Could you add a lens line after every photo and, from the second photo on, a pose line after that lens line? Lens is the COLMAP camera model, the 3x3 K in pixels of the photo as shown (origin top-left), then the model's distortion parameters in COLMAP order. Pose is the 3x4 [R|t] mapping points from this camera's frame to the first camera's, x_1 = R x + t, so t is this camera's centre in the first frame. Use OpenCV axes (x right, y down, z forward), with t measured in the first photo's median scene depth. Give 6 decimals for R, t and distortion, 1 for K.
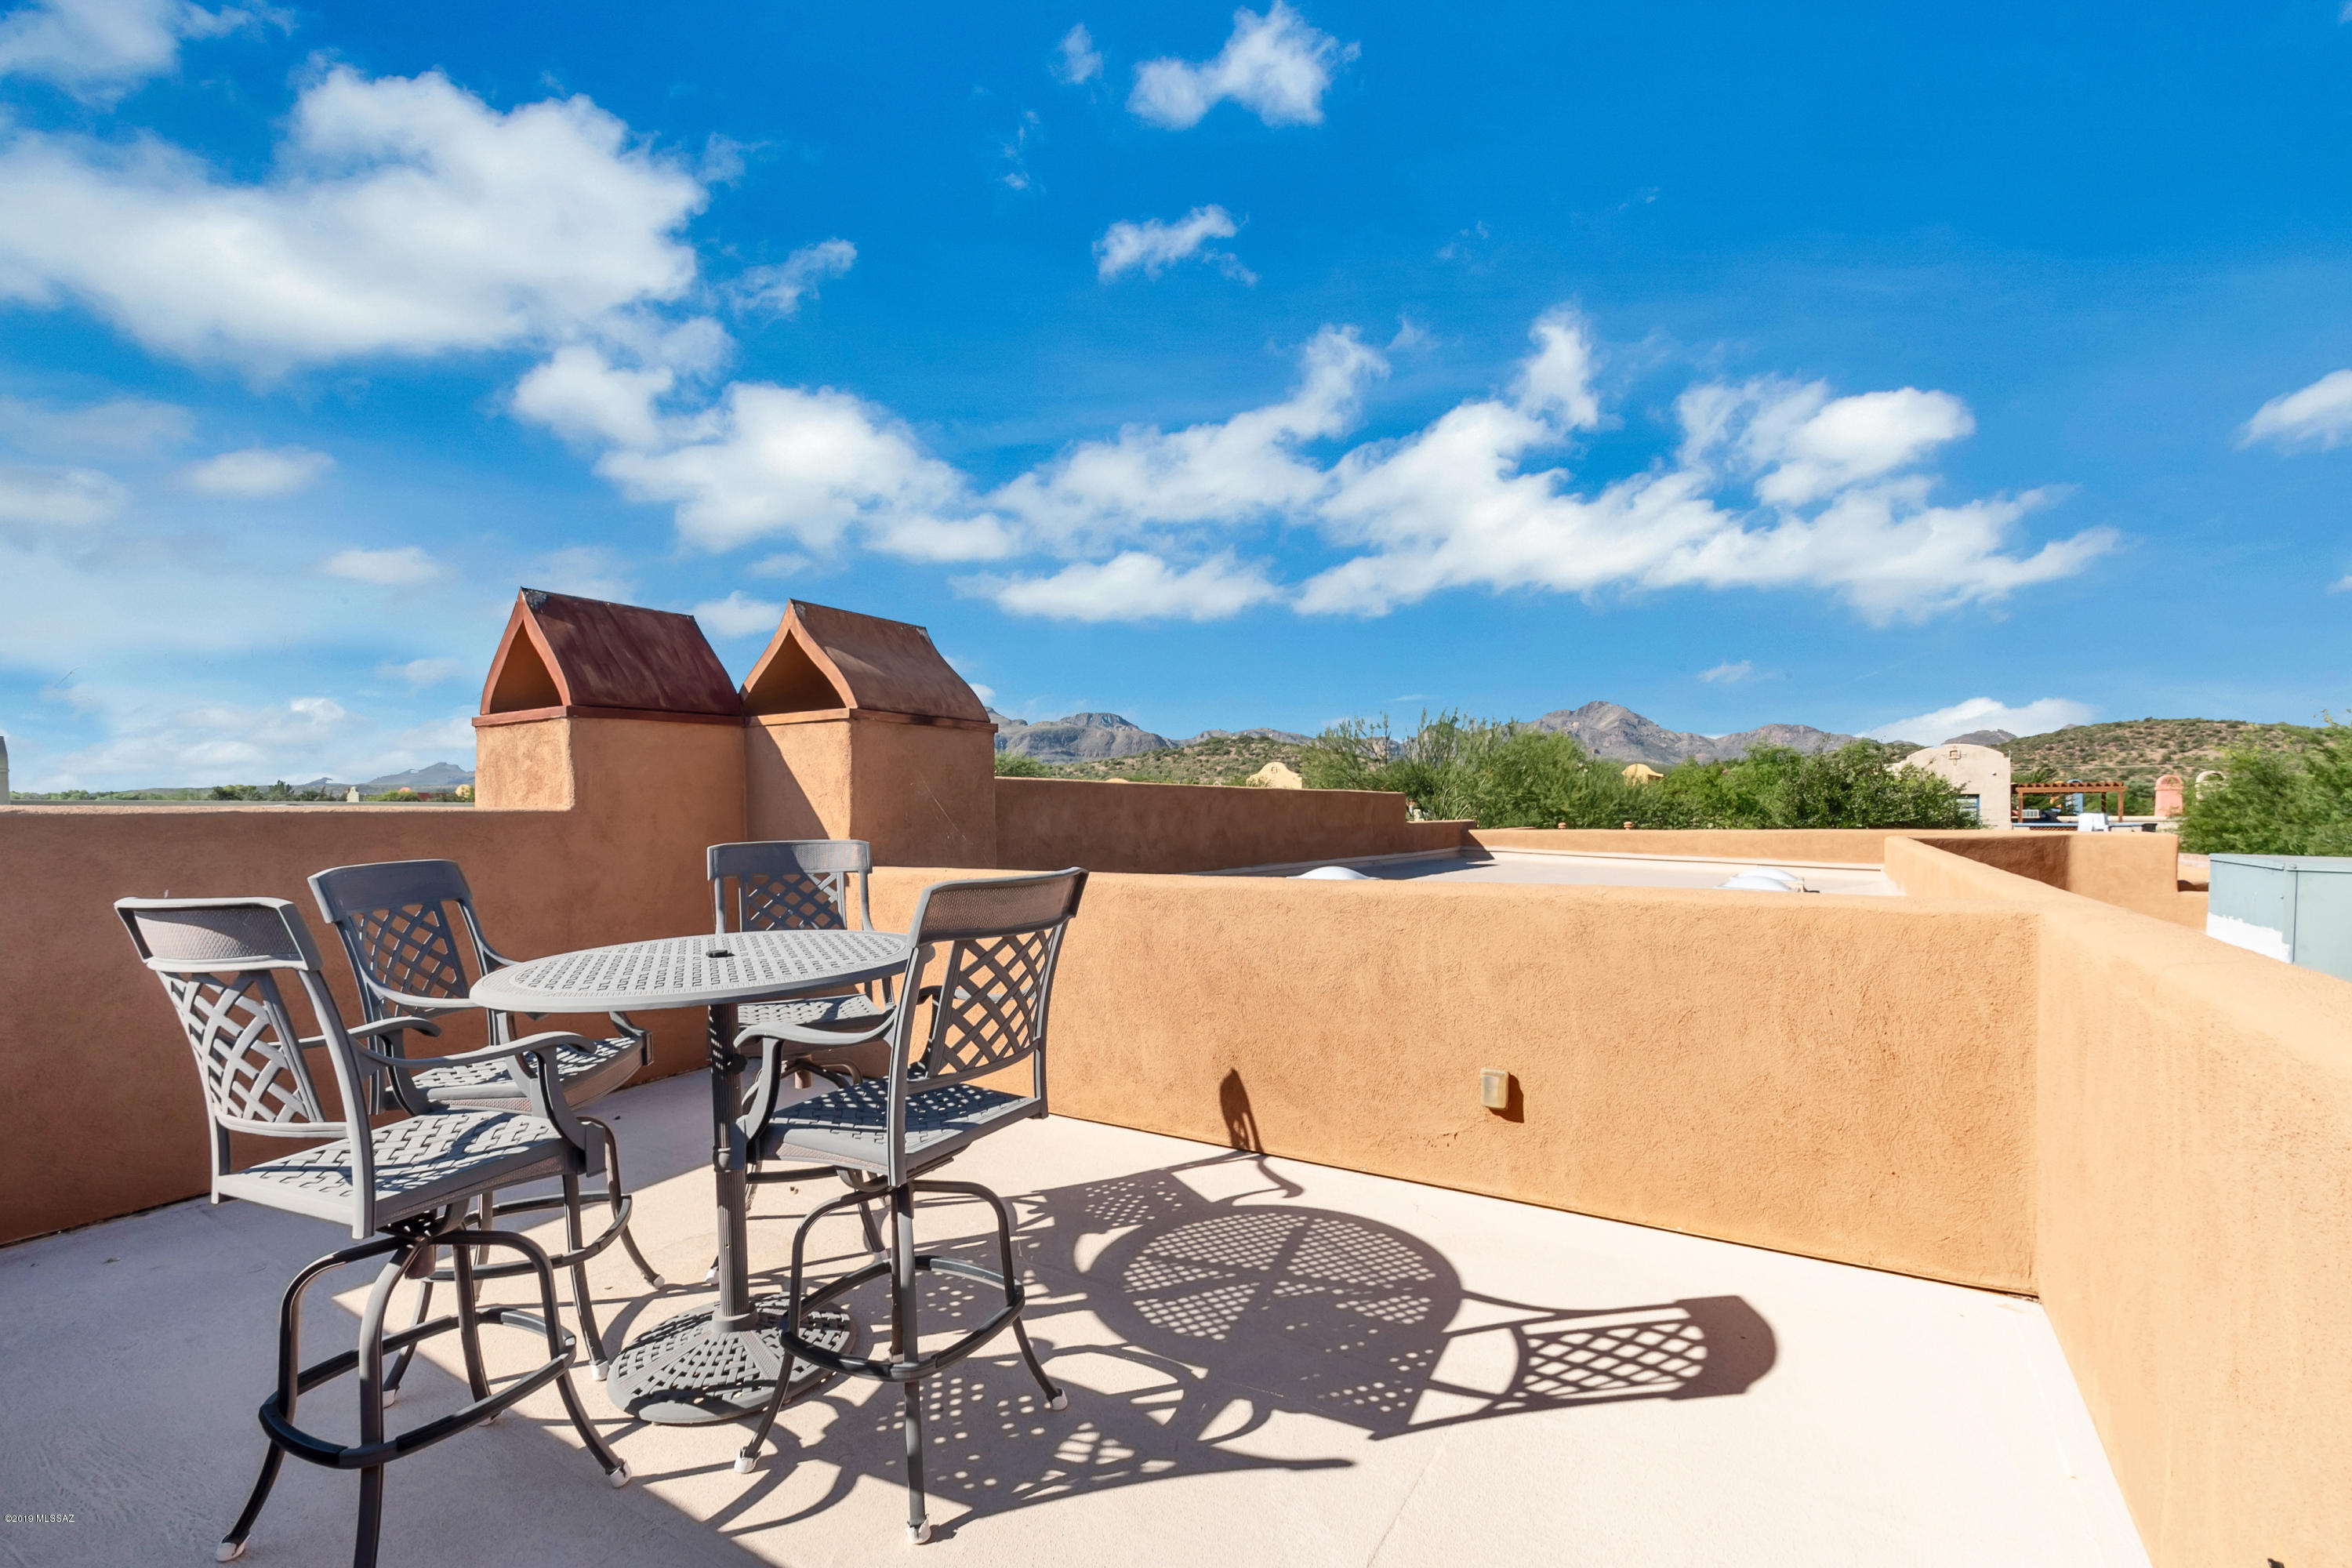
lens RADIAL K [[1049.2, 0, 1162.5], [0, 1049.2, 815.9], [0, 0, 1]] dist [0.001003, -0.000610]
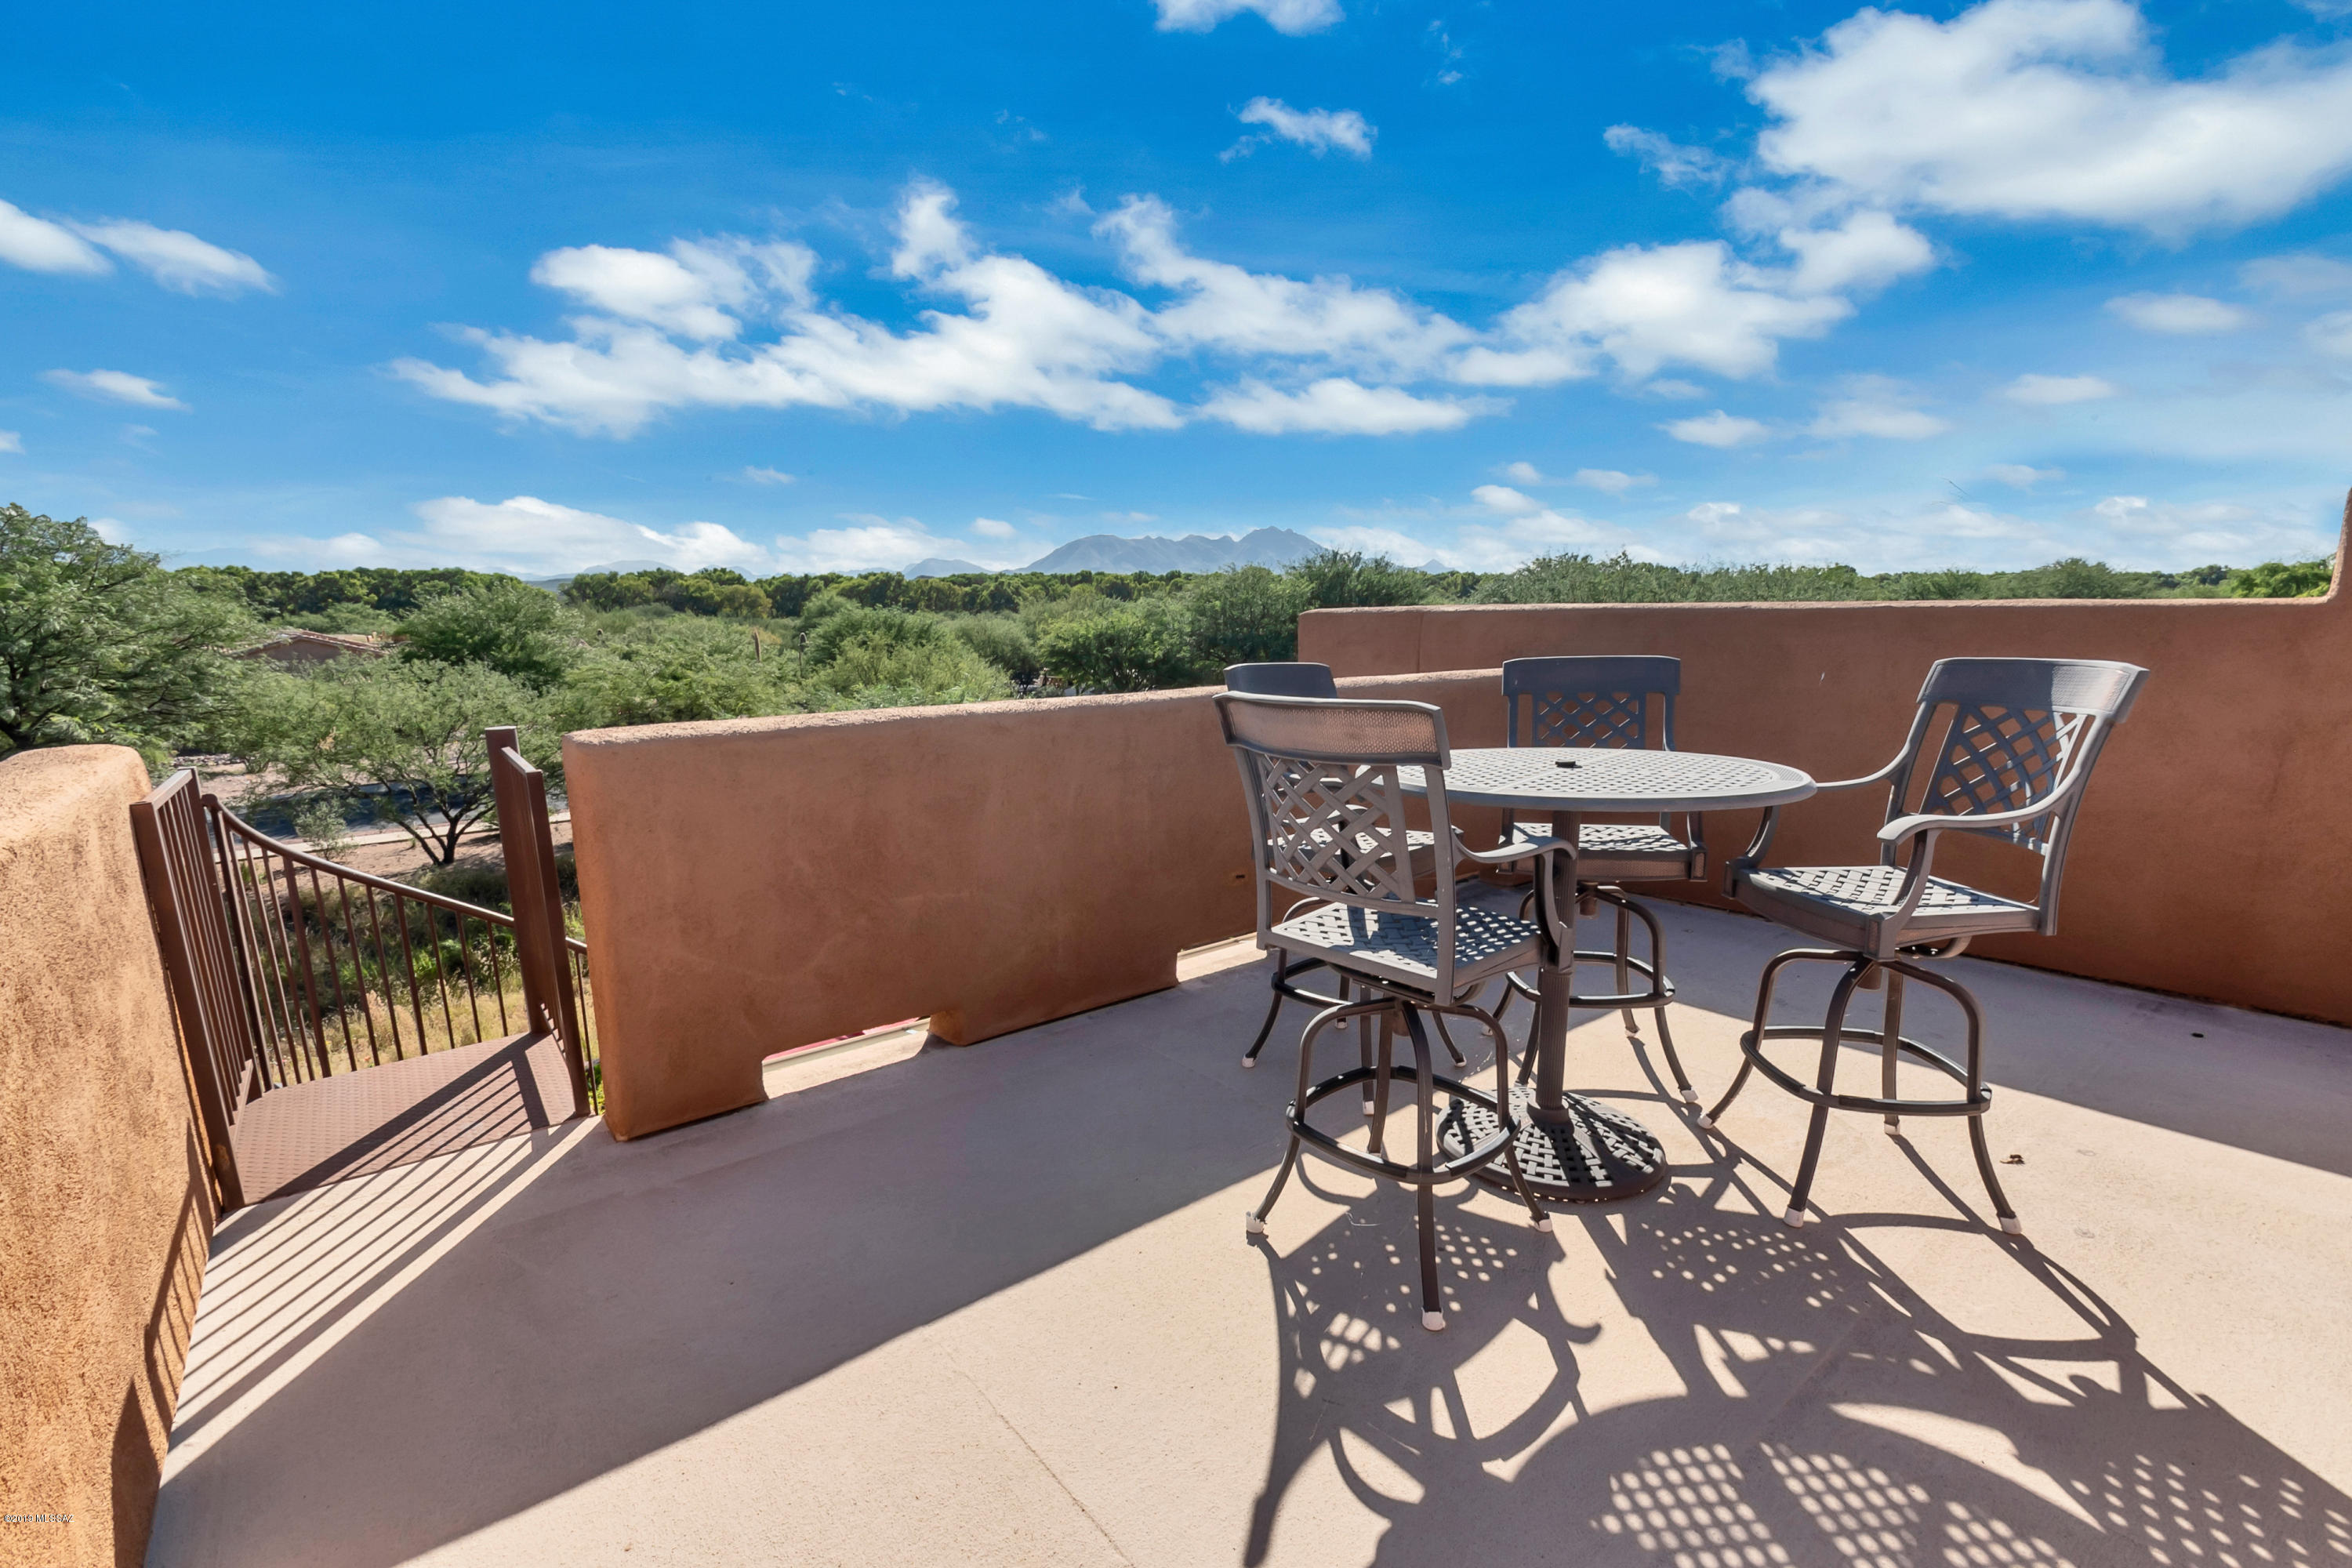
lens RADIAL K [[1049.2, 0, 1162.5], [0, 1049.2, 815.9], [0, 0, 1]] dist [0.001003, -0.000610]
pose [[-0.332512, 0.196477, -0.922406, 0.500497], [0.009867, 0.978729, 0.204918, -0.022623], [0.943047, 0.059036, -0.327378, 0.755715]]
